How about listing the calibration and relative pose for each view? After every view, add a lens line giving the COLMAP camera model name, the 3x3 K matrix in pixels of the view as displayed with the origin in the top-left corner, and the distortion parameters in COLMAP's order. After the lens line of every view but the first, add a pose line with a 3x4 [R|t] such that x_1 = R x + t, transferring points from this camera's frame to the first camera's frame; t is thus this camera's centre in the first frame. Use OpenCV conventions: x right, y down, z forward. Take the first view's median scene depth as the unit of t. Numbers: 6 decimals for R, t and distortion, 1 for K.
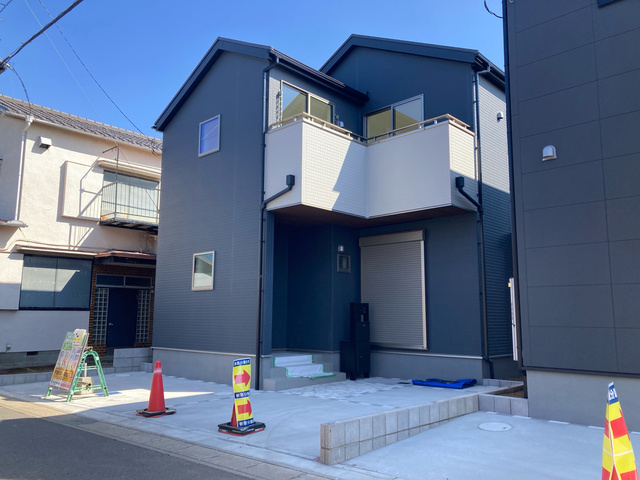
lens RADIAL K [[519.7, 0, 319.3], [0, 519.7, 247.7], [0, 0, 1]] dist [0.030049, -0.045859]
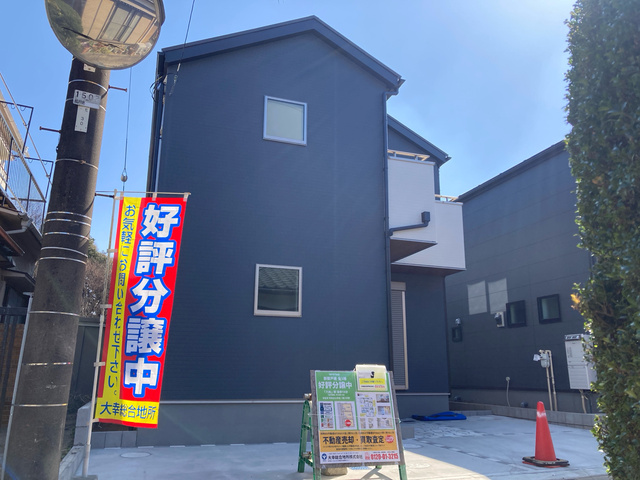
lens RADIAL K [[519.7, 0, 316.1], [0, 519.7, 241.5], [0, 0, 1]] dist [0.030049, -0.045859]
pose [[0.467853, 0.217732, 0.856567, -0.903766], [-0.125578, 0.975723, -0.179431, 0.109522], [-0.874839, -0.023619, 0.483837, 0.630512]]
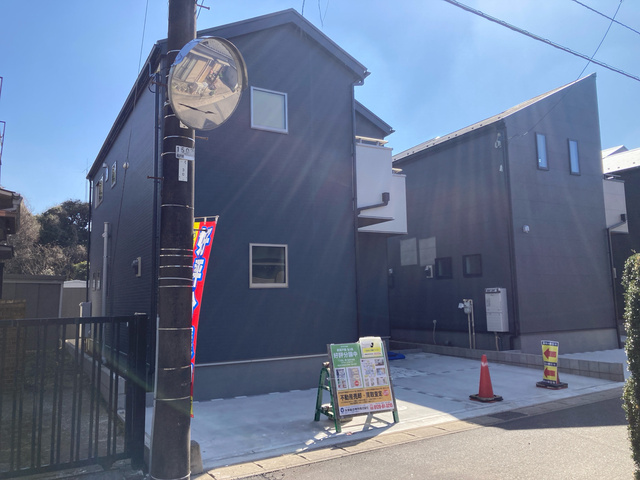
lens RADIAL K [[519.7, 0, 318.8], [0, 519.7, 234.8], [0, 0, 1]] dist [0.030049, -0.045859]
pose [[0.297213, 0.107882, 0.948697, -1.082721], [-0.106446, 0.991146, -0.079361, 0.056721], [-0.948859, -0.077398, 0.306065, 0.702545]]
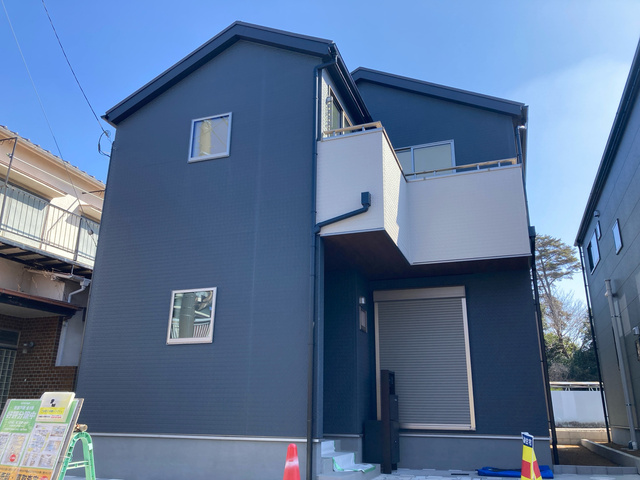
lens RADIAL K [[519.7, 0, 320.8], [0, 519.7, 241.2], [0, 0, 1]] dist [0.030049, -0.045859]
pose [[0.917766, 0.128143, 0.375880, -0.360082], [-0.059699, 0.980271, -0.188425, 0.072397], [-0.392610, 0.150491, 0.907309, 0.302081]]
